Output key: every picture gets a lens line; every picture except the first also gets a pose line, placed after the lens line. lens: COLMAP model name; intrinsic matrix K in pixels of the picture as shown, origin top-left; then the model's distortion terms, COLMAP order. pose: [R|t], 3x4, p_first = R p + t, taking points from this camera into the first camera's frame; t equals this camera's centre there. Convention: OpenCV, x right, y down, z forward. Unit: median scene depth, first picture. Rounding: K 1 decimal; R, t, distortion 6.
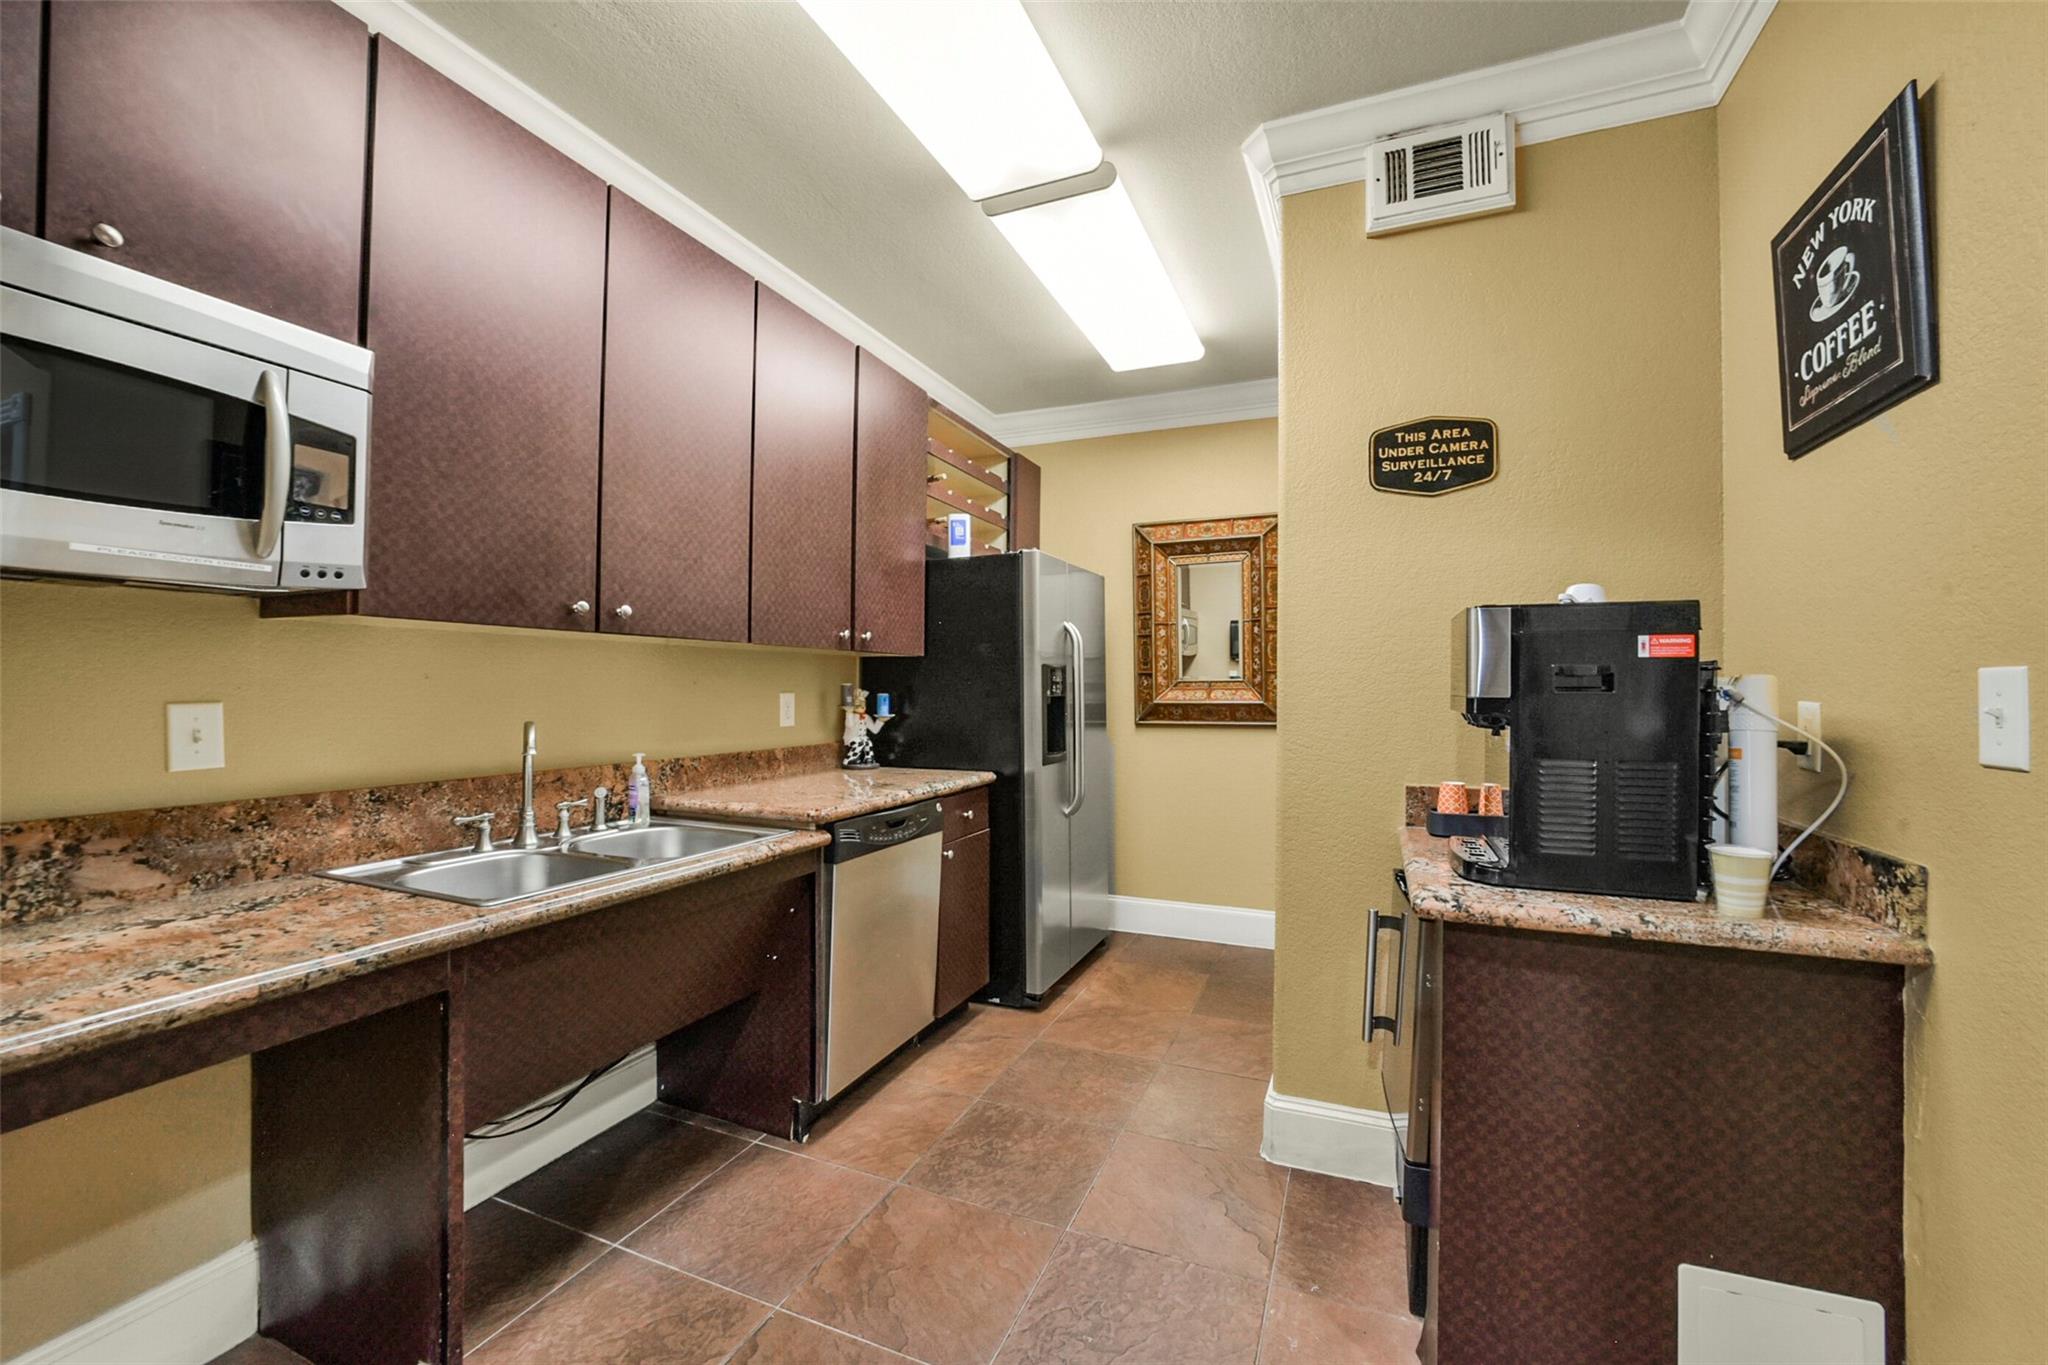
lens RADIAL K [[821.6, 0, 1023.4], [0, 821.6, 672.2], [0, 0, 1]] dist [-0.020048, 0.001171]
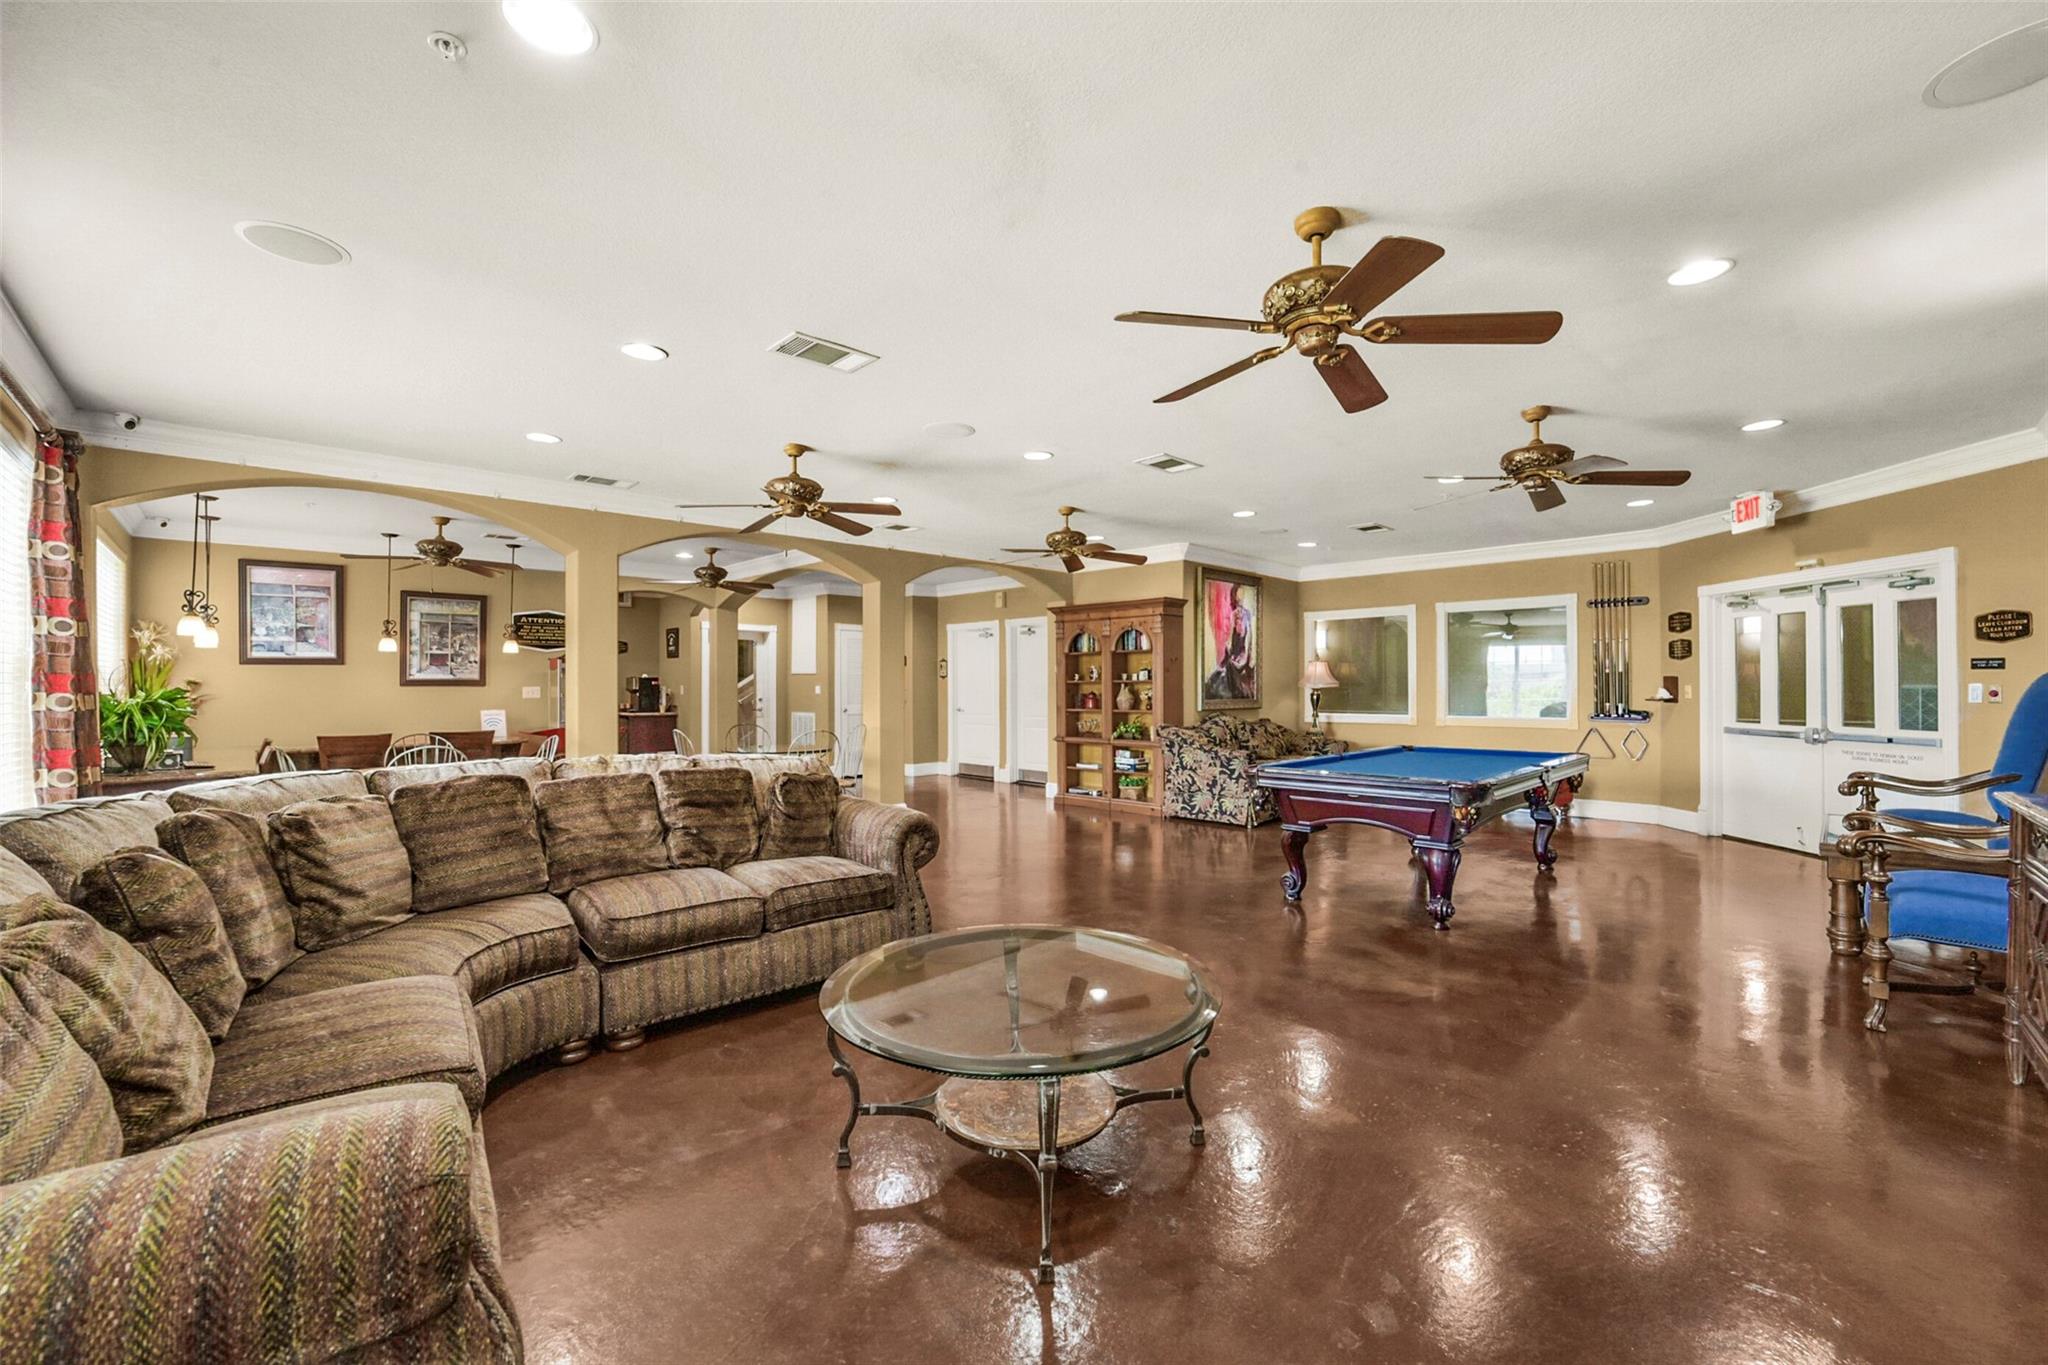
lens RADIAL K [[821.6, 0, 1021.1], [0, 821.6, 683.7], [0, 0, 1]] dist [-0.020048, 0.001171]
pose [[0.396715, -0.000474, 0.917942, -2.243986], [-0.012293, 0.999907, 0.005829, -0.046738], [-0.917860, -0.013597, 0.396672, -2.389956]]
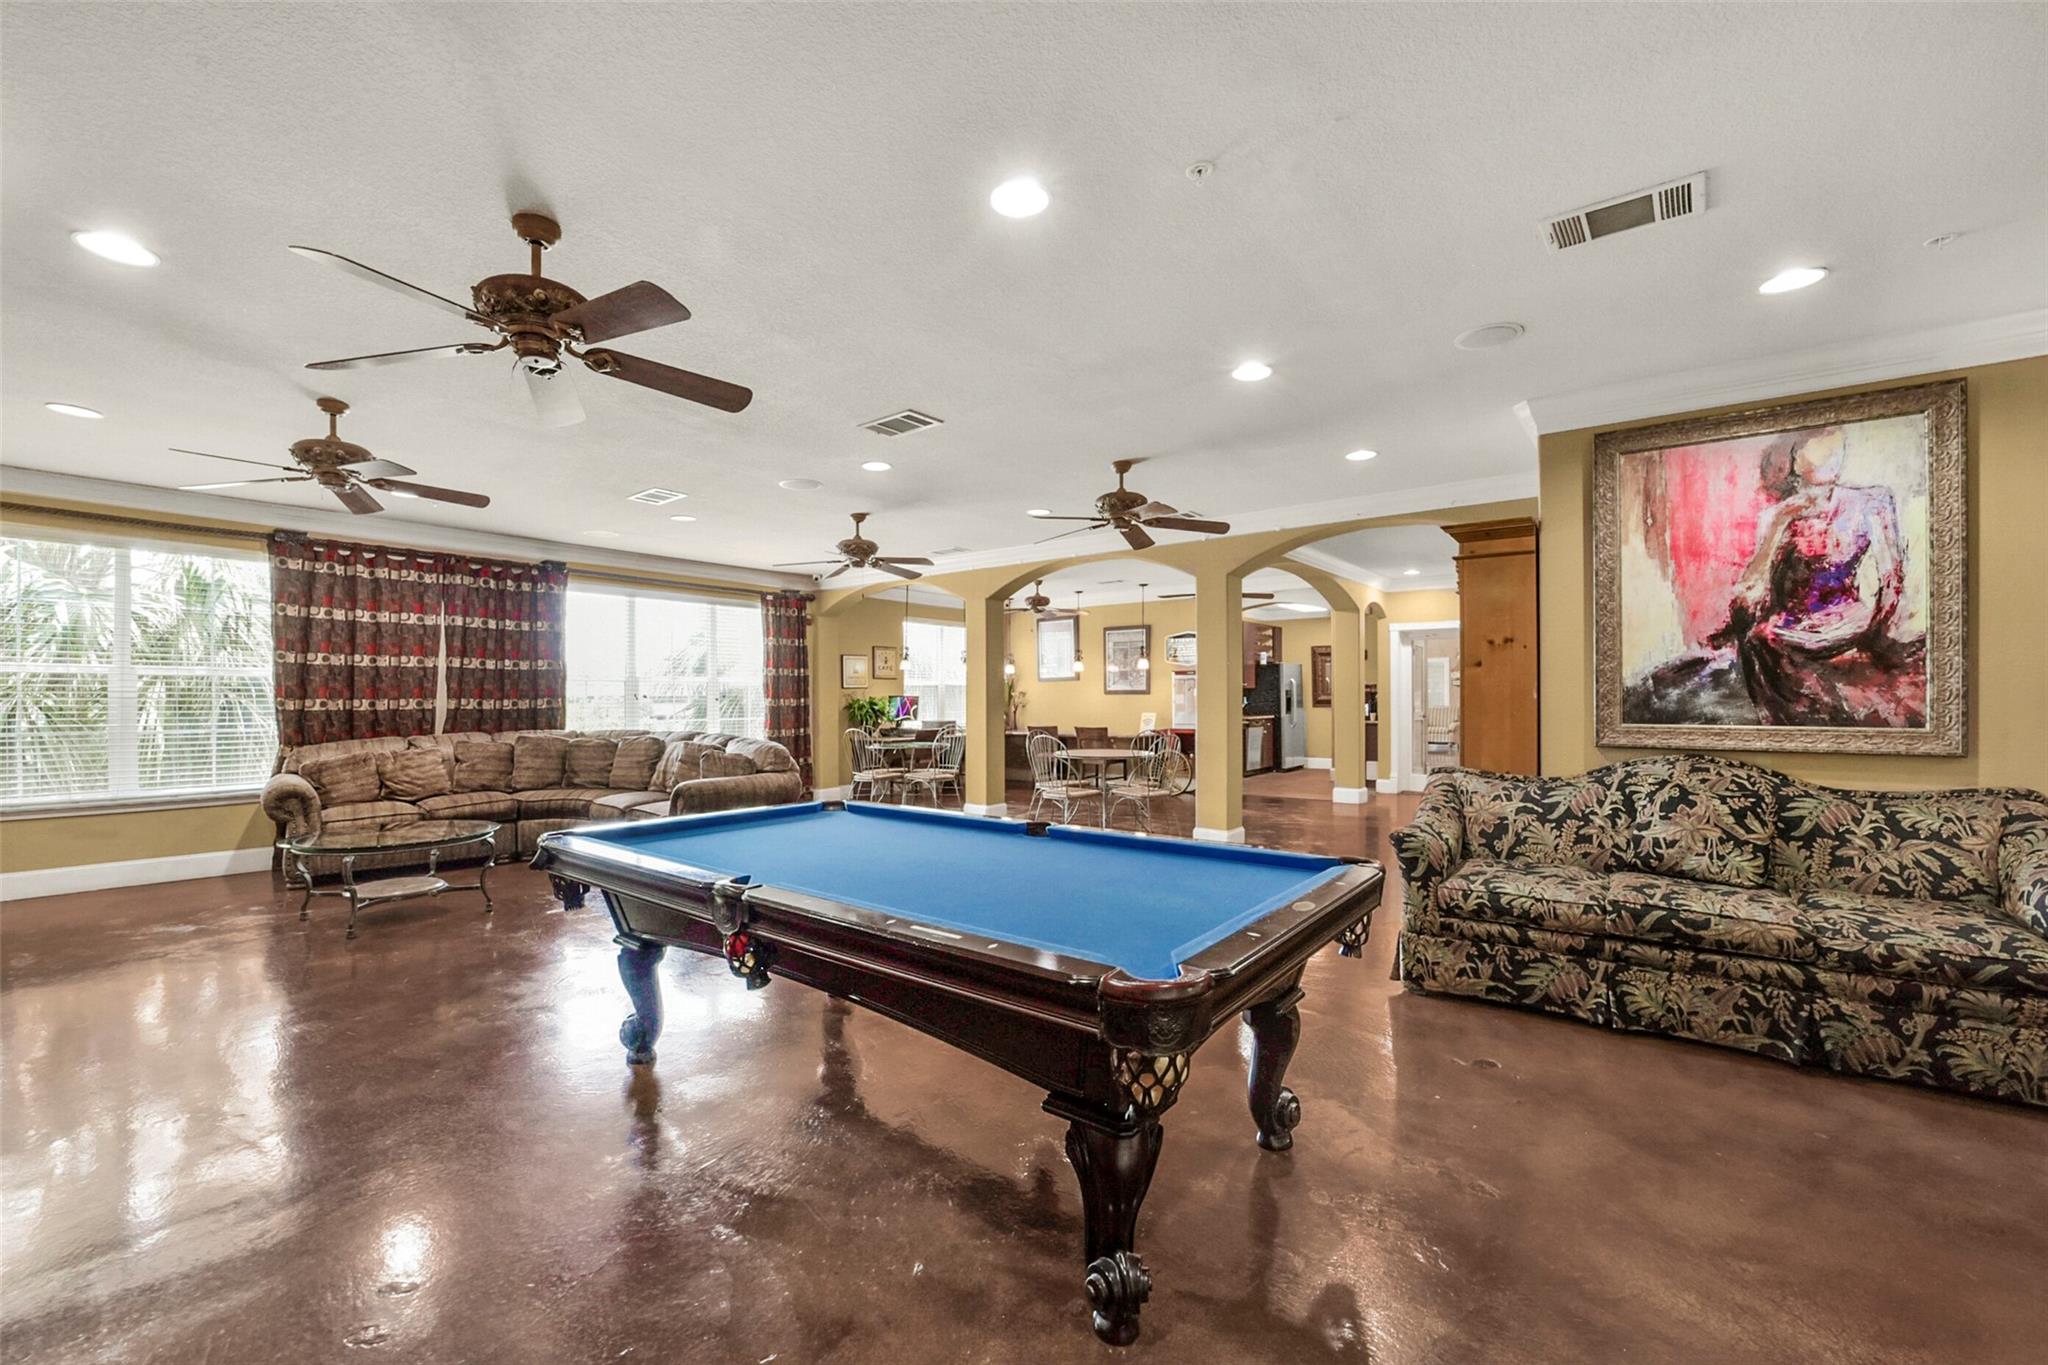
lens RADIAL K [[821.6, 0, 1026.2], [0, 821.6, 690.4], [0, 0, 1]] dist [-0.020048, 0.001171]
pose [[0.967140, -0.009803, -0.254054, -0.183640], [0.012397, 0.999886, 0.008611, -0.055437], [0.253940, -0.011477, 0.967152, -3.221242]]
